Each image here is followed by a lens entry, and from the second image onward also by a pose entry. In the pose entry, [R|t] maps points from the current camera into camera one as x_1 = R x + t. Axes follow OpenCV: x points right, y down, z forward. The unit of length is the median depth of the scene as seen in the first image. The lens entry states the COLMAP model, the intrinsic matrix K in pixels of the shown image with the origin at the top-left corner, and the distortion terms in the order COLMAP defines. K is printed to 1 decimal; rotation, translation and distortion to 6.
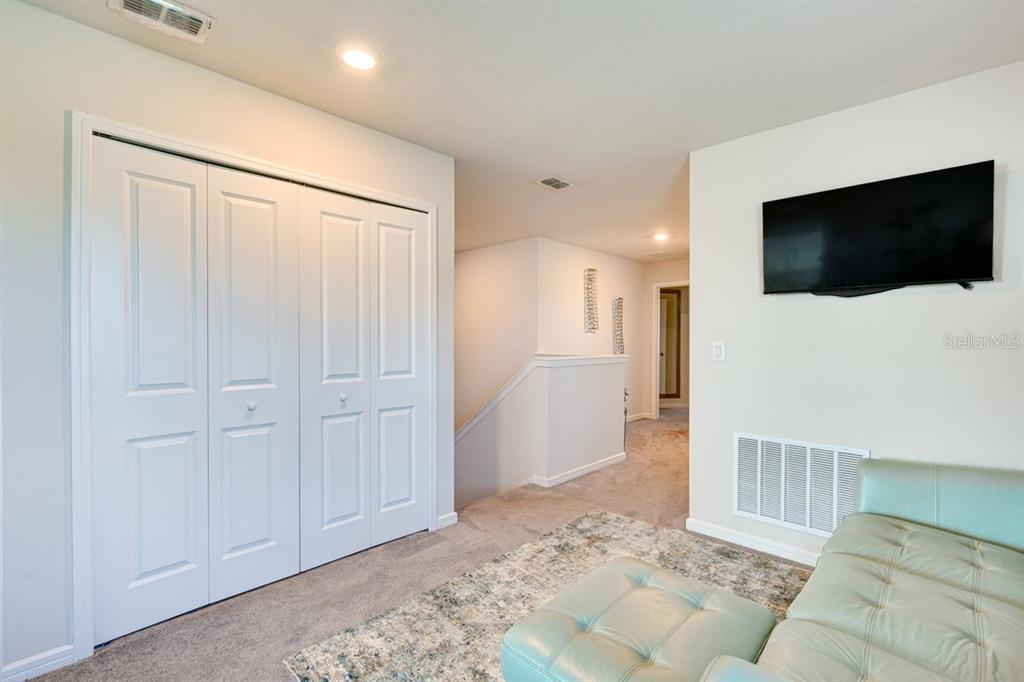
lens RADIAL K [[462.7, 0, 512.0], [0, 462.7, 341.0], [0, 0, 1]] dist [-0.000300, 0.000162]
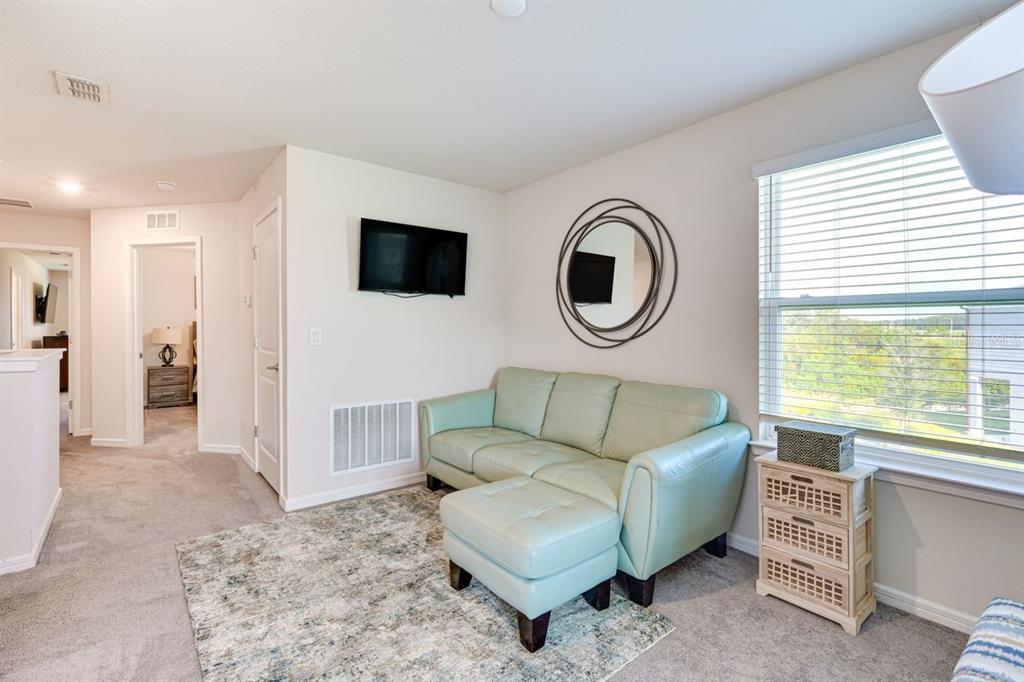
lens RADIAL K [[482.6, 0, 493.6], [0, 482.6, 323.7], [0, 0, 1]] dist [-0.001095, -0.000001]
pose [[0.143326, 0.004647, 0.989665, -0.655903], [0.006617, 0.999962, -0.005654, 0.000281], [-0.989653, 0.007359, 0.143290, 0.418506]]
